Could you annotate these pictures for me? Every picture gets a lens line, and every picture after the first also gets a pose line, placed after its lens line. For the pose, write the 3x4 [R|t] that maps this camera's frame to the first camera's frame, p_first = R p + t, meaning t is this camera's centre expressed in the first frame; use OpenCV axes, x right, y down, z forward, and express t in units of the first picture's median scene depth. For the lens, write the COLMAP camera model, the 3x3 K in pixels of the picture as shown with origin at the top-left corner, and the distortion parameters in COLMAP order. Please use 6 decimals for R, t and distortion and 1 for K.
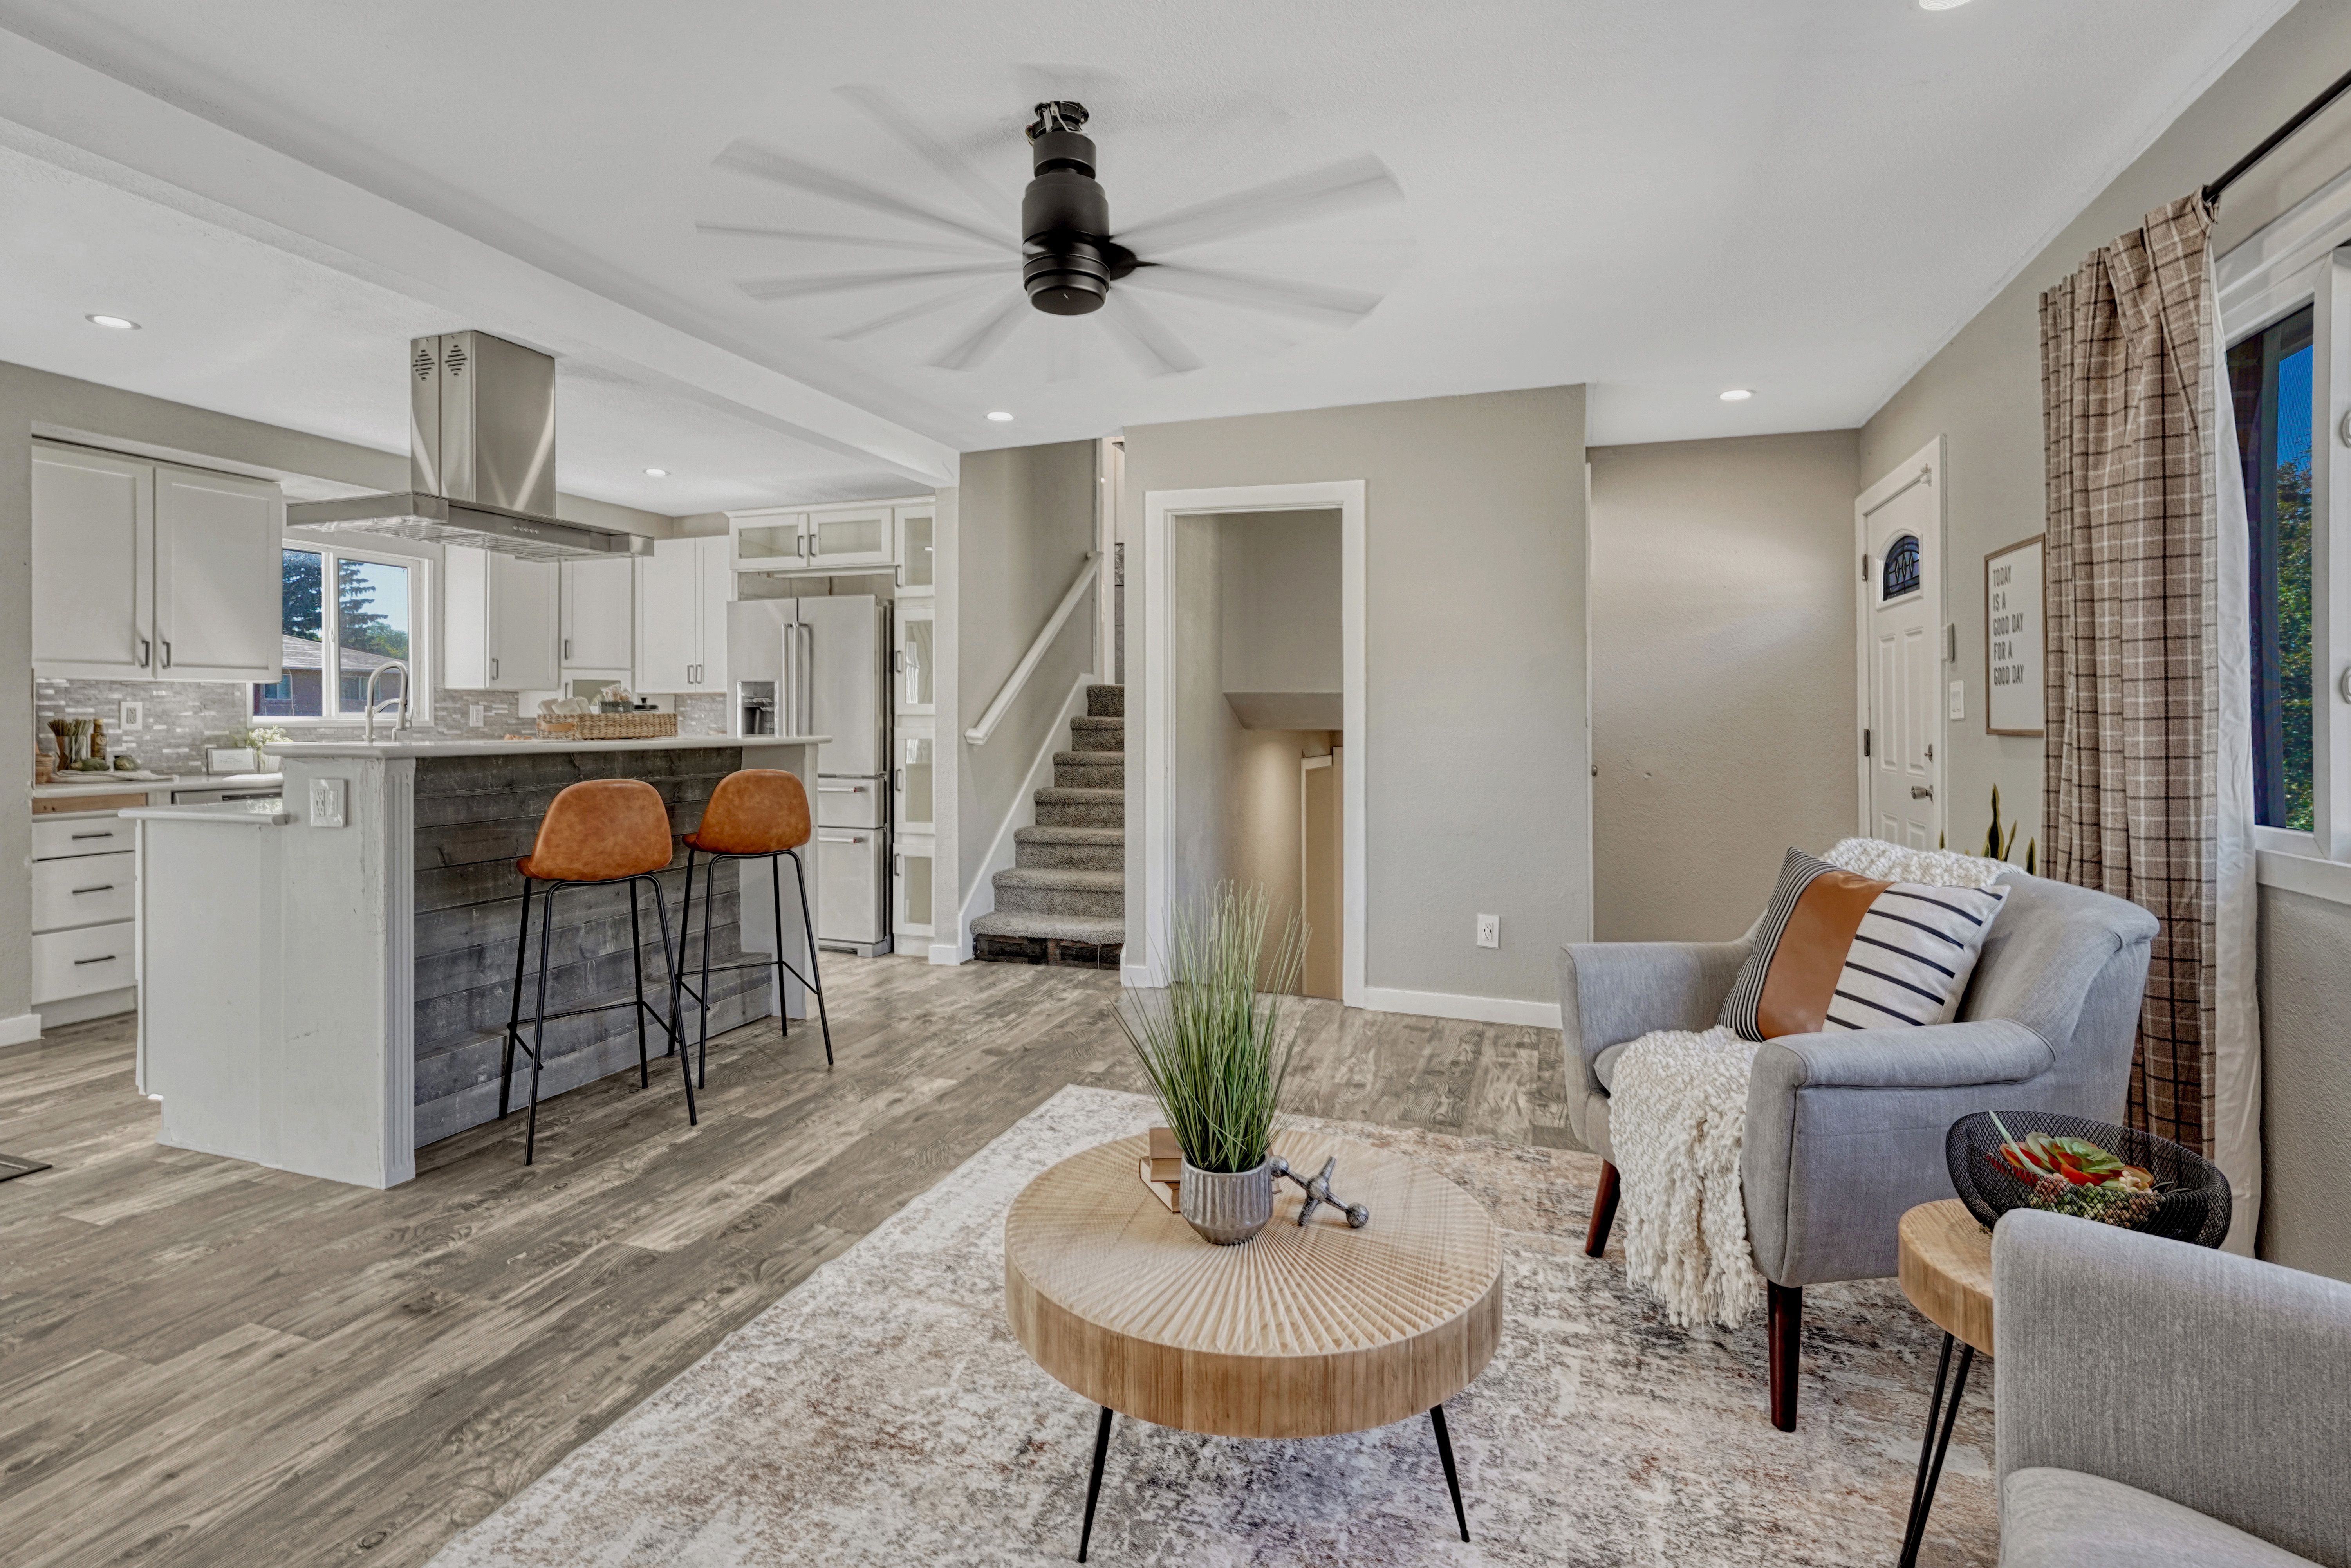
lens RADIAL K [[1099.7, 0, 1166.5], [0, 1099.7, 719.2], [0, 0, 1]] dist [0.000450, 0.000158]
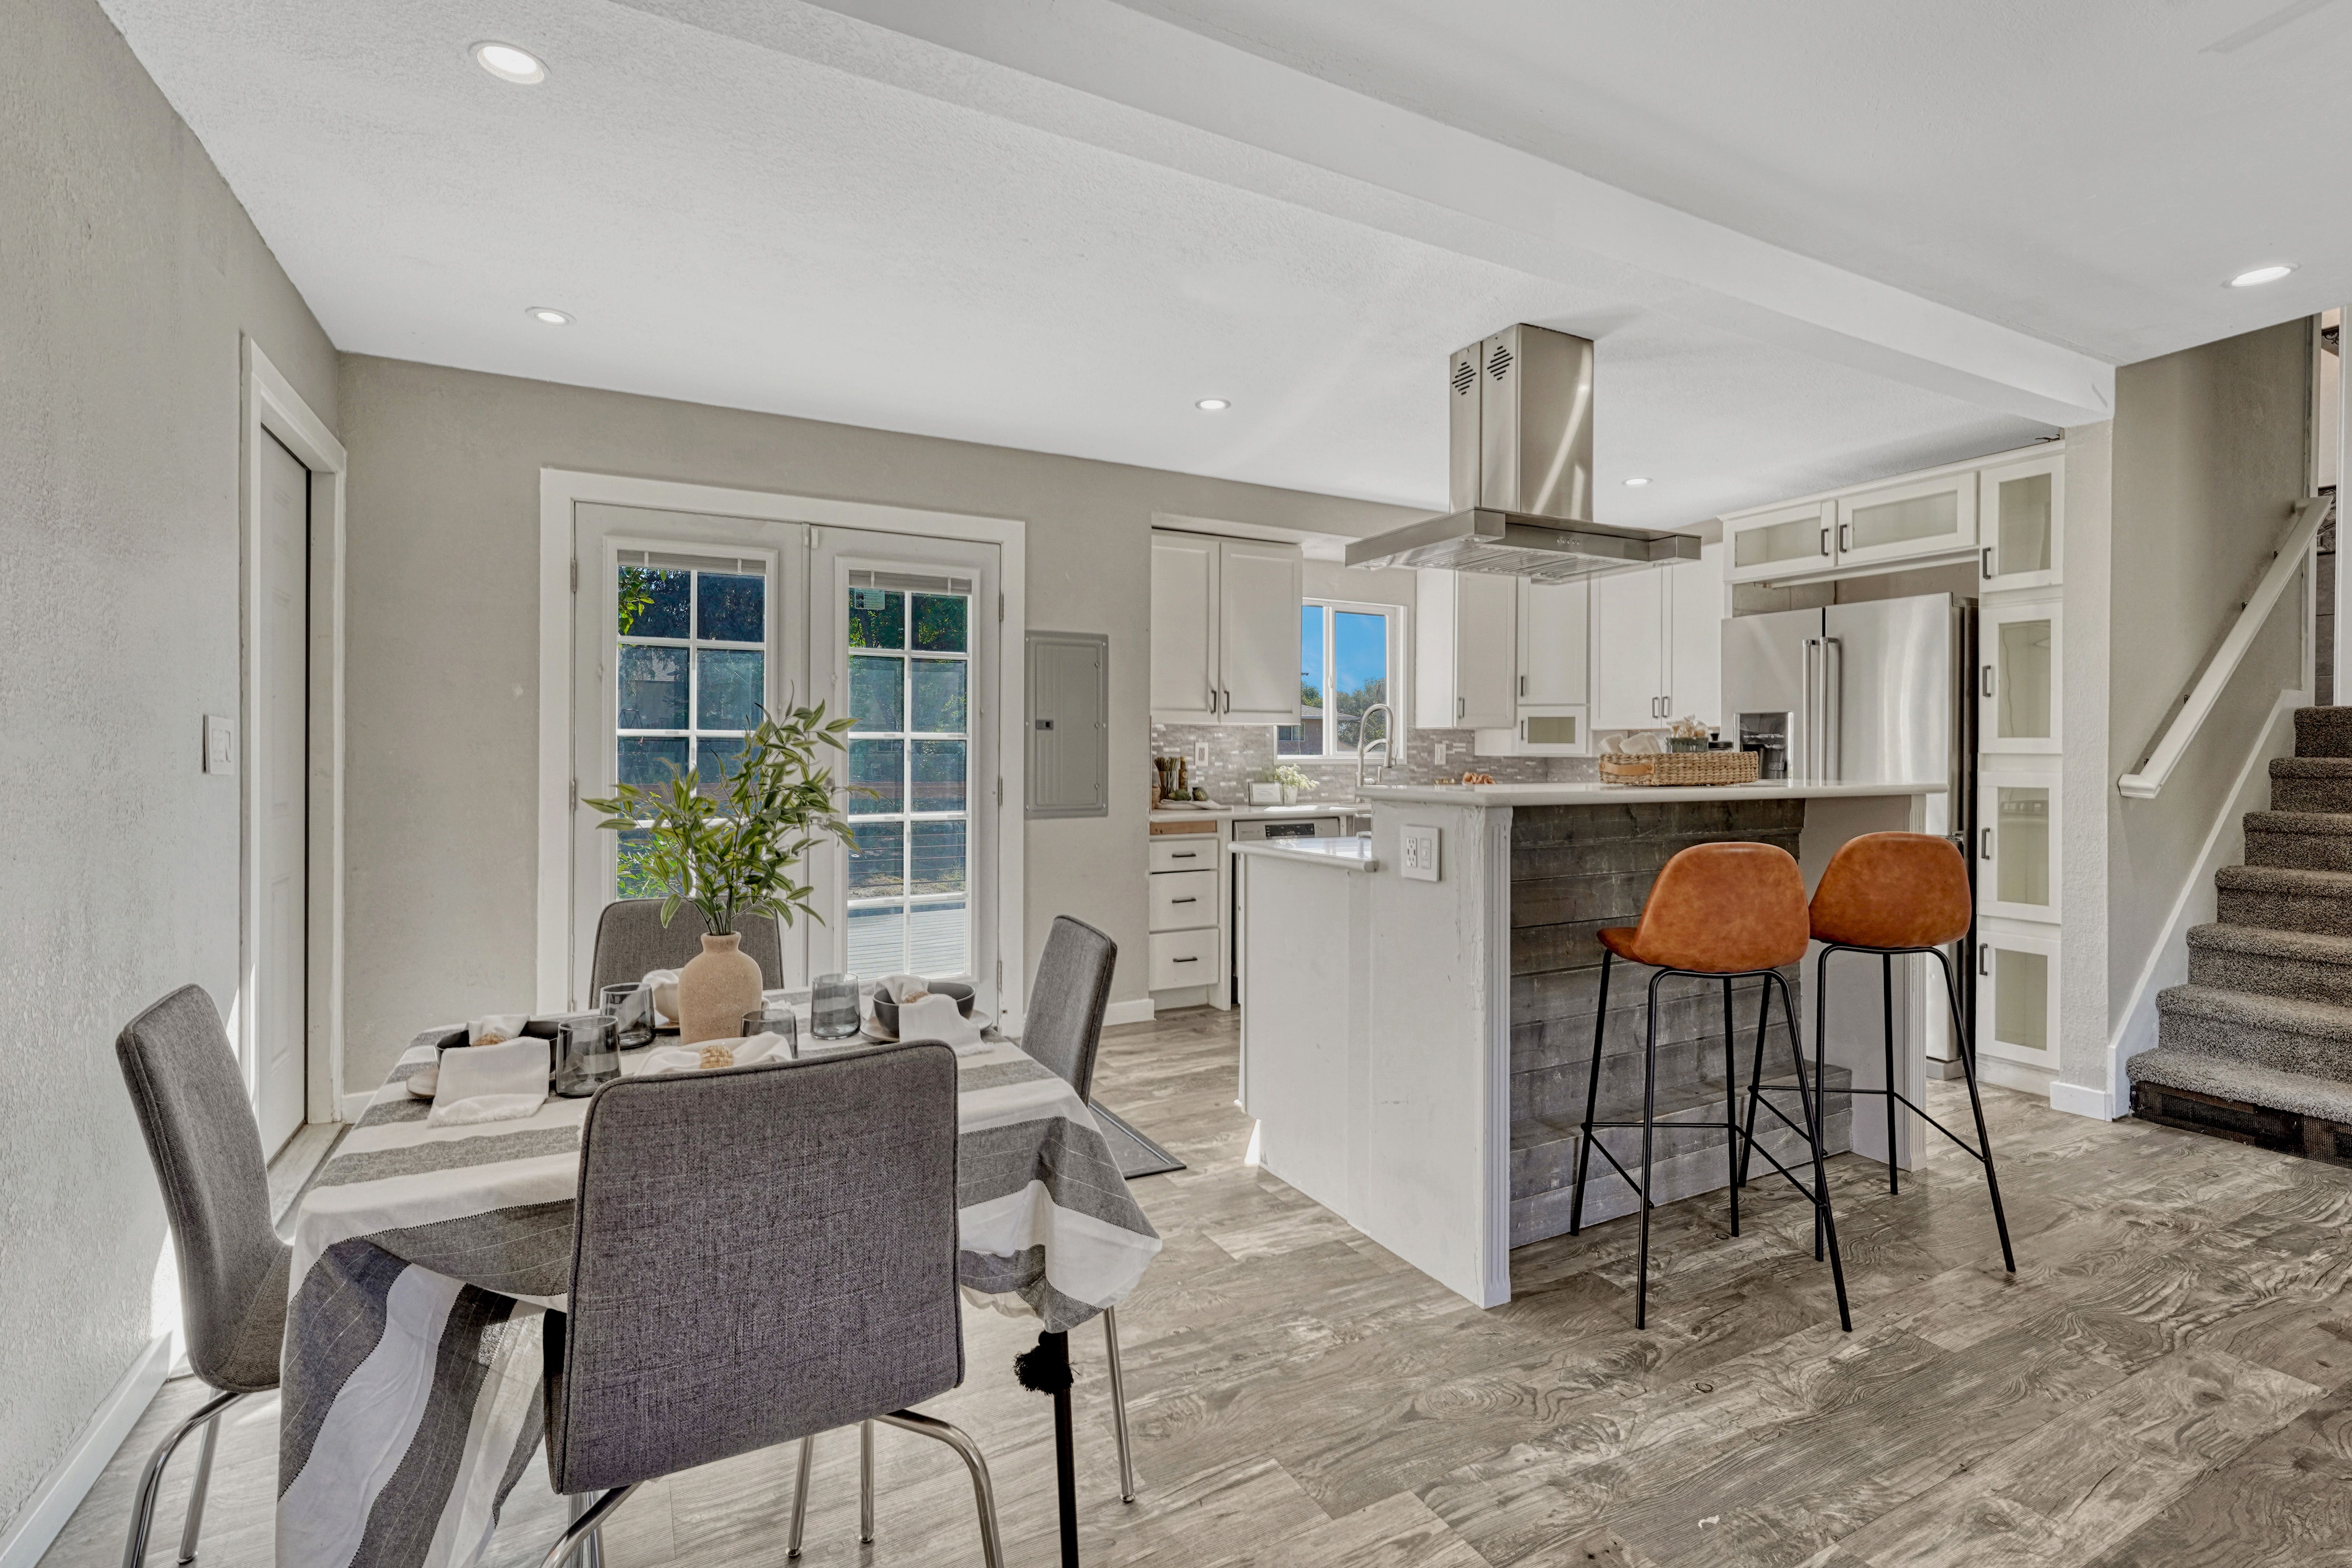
lens RADIAL K [[1058.9, 0, 1165.8], [0, 1058.9, 759.3], [0, 0, 1]] dist [0.001434, 0.001590]
pose [[0.736479, 0.005641, -0.676437, -0.203751], [-0.003769, 0.999984, 0.004236, -0.002338], [0.676450, -0.000570, 0.736488, 0.135513]]
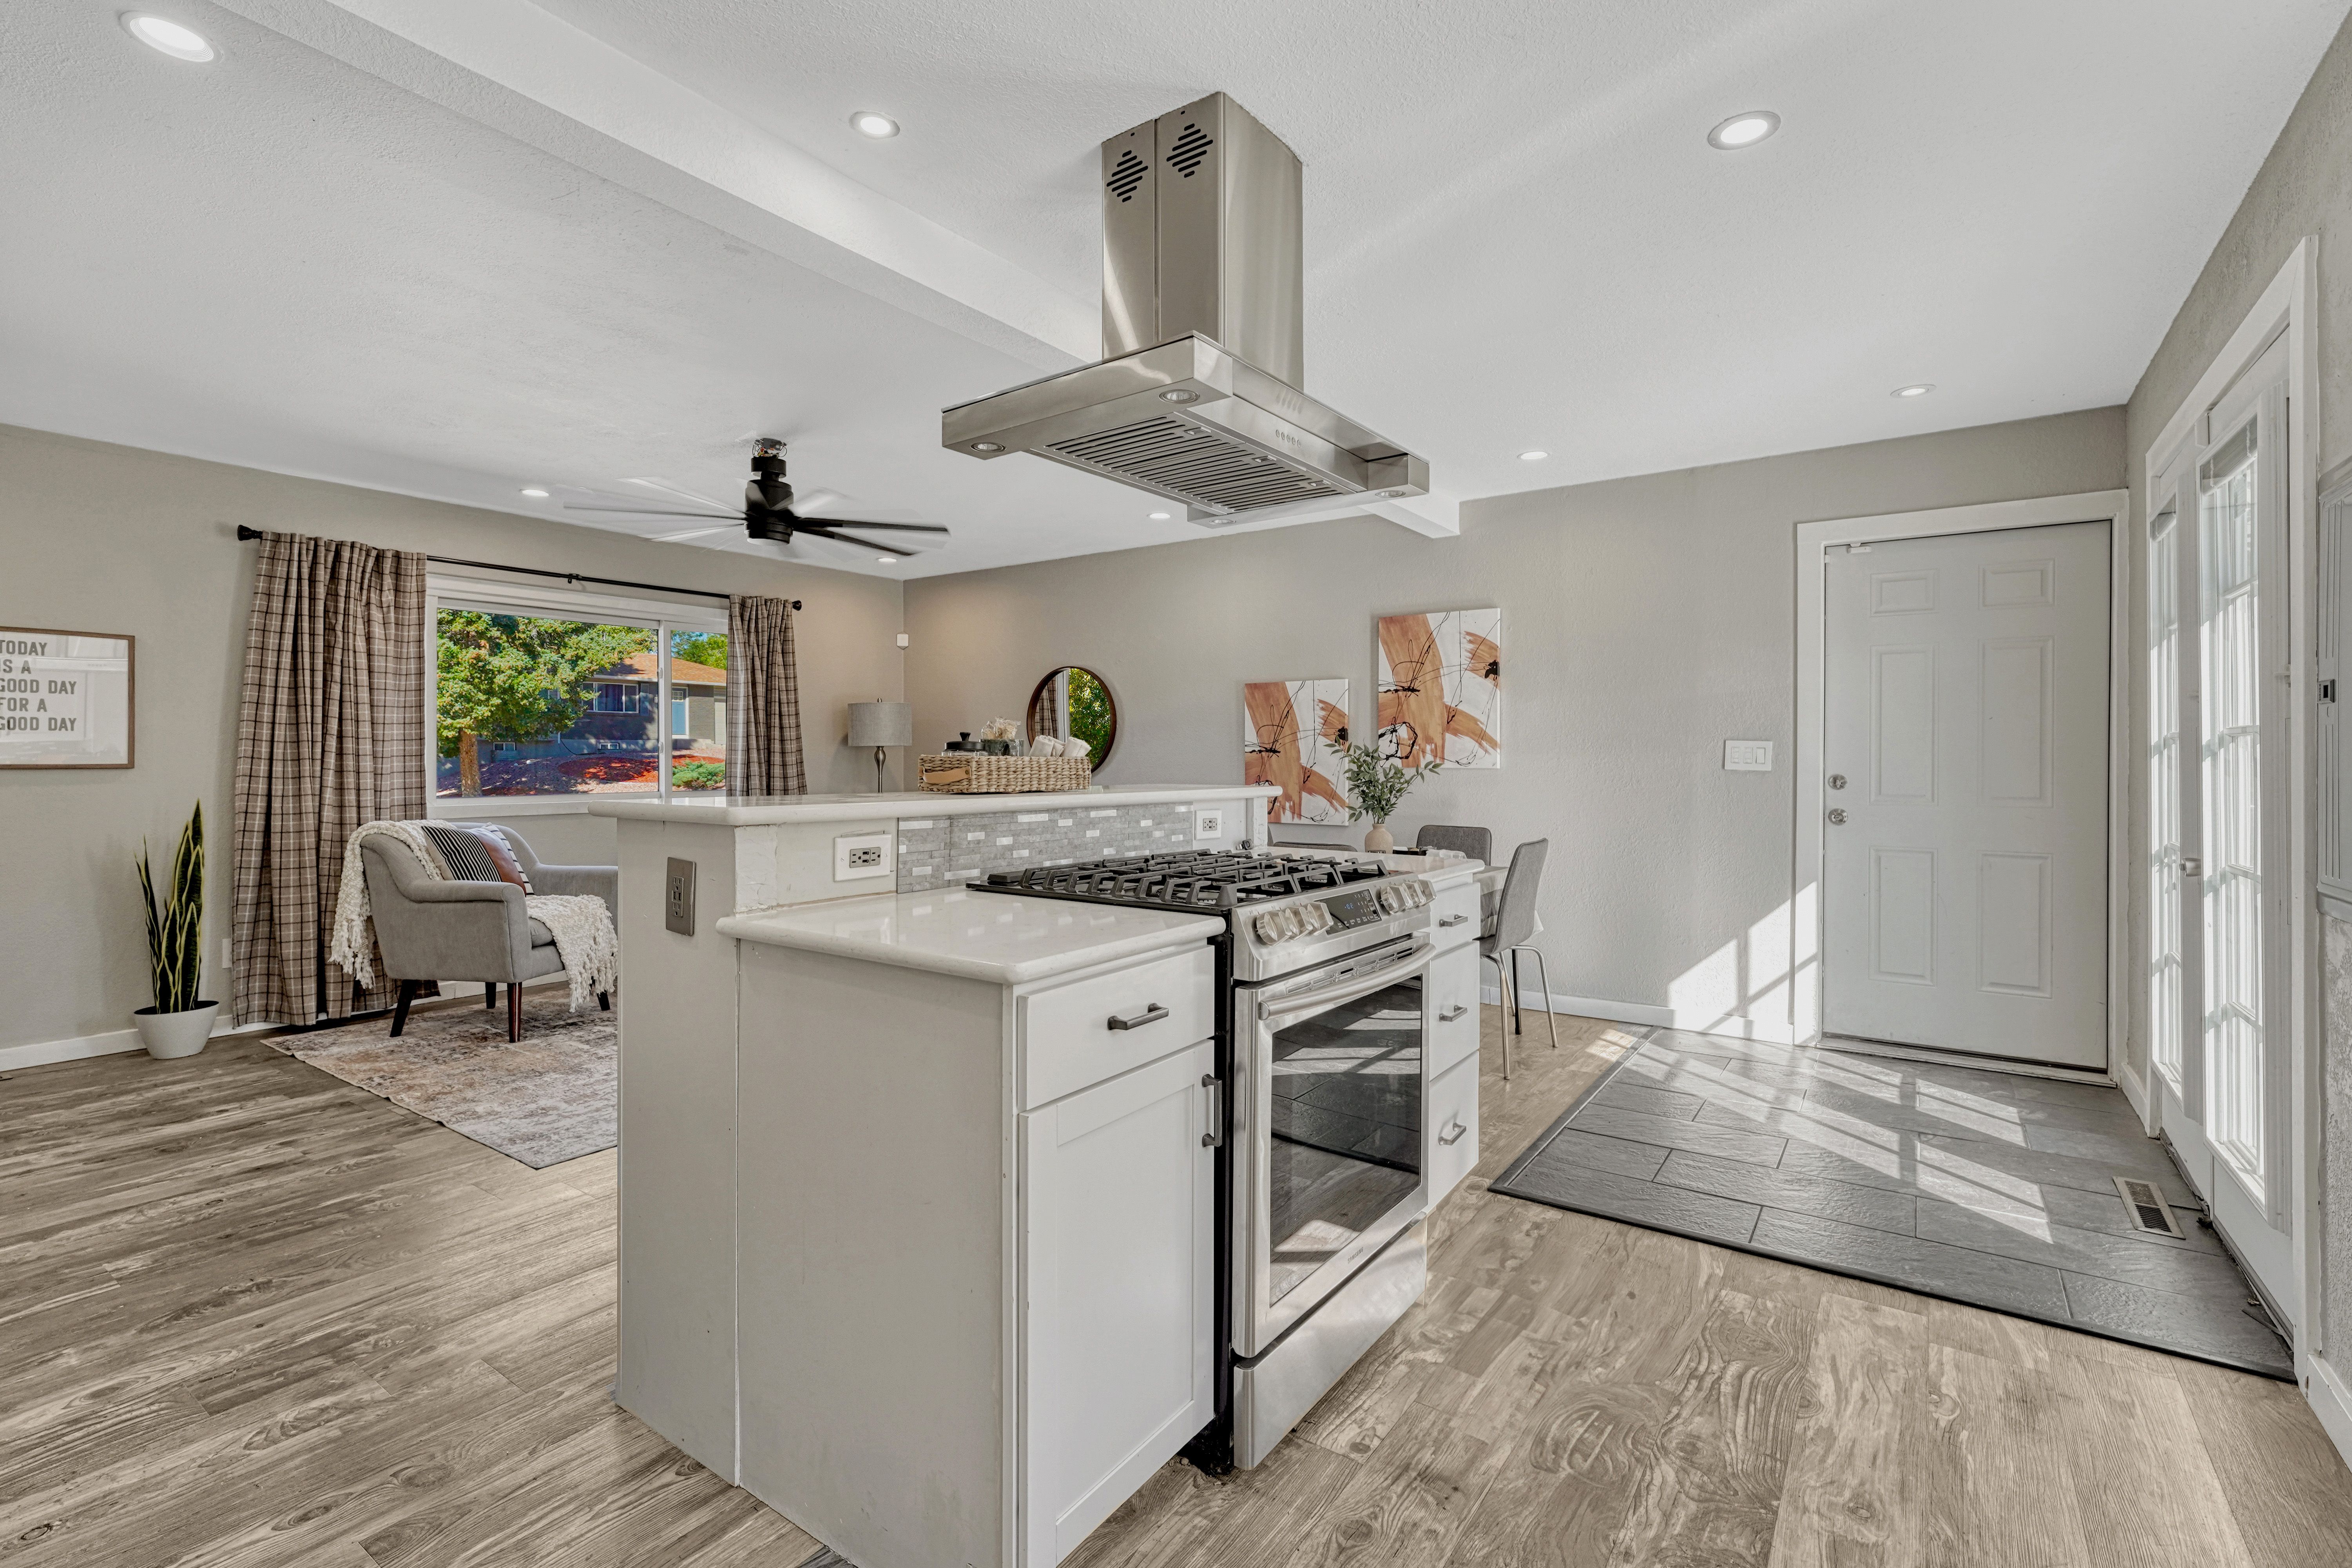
lens RADIAL K [[1065.0, 0, 1160.1], [0, 1065.0, 757.8], [0, 0, 1]] dist [0.000632, -0.000004]
pose [[-0.961210, -0.000674, 0.275818, -0.632837], [-0.000790, 1.000000, -0.000307, -0.003023], [-0.275818, -0.000513, -0.961210, 1.310283]]
